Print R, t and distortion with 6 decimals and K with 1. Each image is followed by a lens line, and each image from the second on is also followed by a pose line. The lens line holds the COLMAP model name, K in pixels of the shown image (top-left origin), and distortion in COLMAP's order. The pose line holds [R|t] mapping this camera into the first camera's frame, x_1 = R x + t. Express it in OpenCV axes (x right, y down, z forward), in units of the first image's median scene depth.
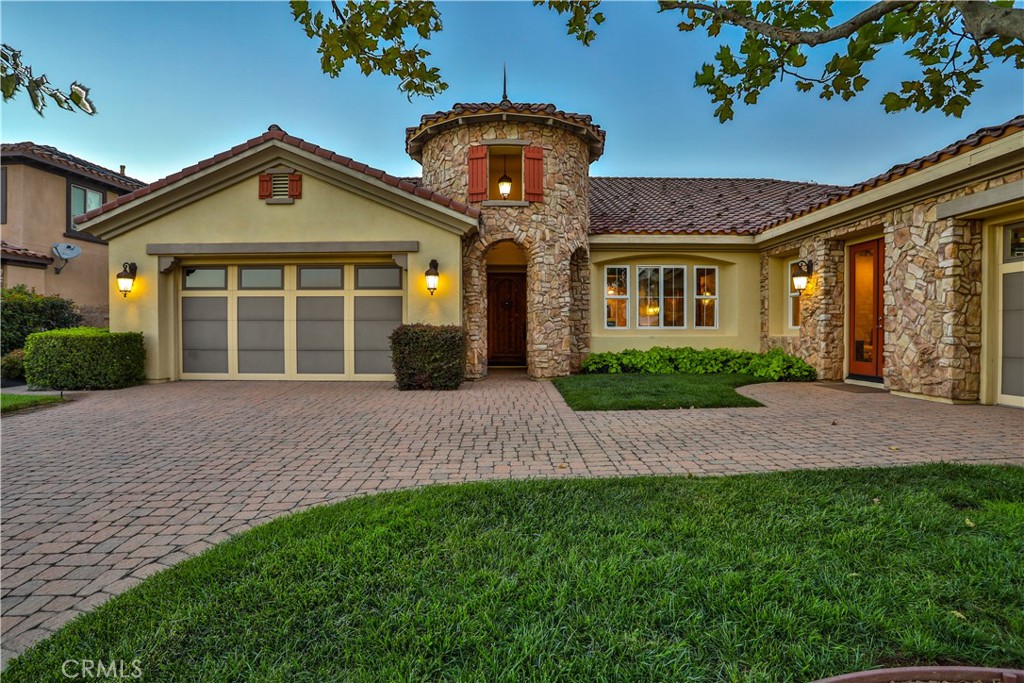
lens RADIAL K [[523.4, 0, 511.8], [0, 523.4, 341.7], [0, 0, 1]] dist [-0.059663, 0.021979]
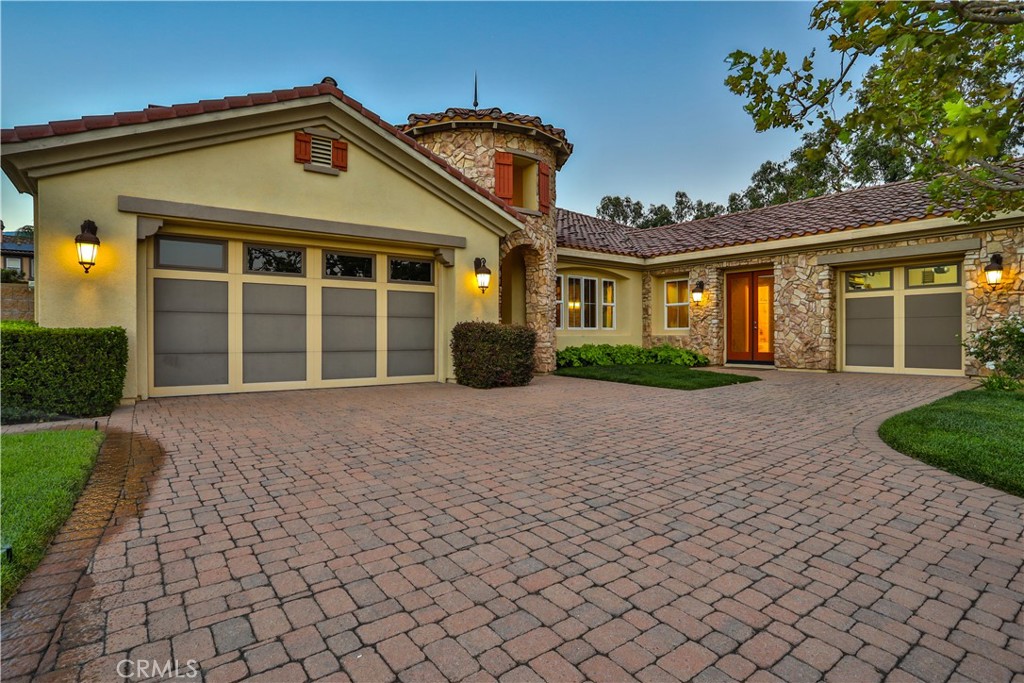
lens RADIAL K [[523.4, 0, 513.7], [0, 523.4, 337.9], [0, 0, 1]] dist [-0.059663, 0.021979]
pose [[0.801048, -0.002776, 0.598594, -0.692244], [0.011247, 0.999883, -0.010413, 0.007185], [-0.598495, 0.015074, 0.800985, 0.161746]]
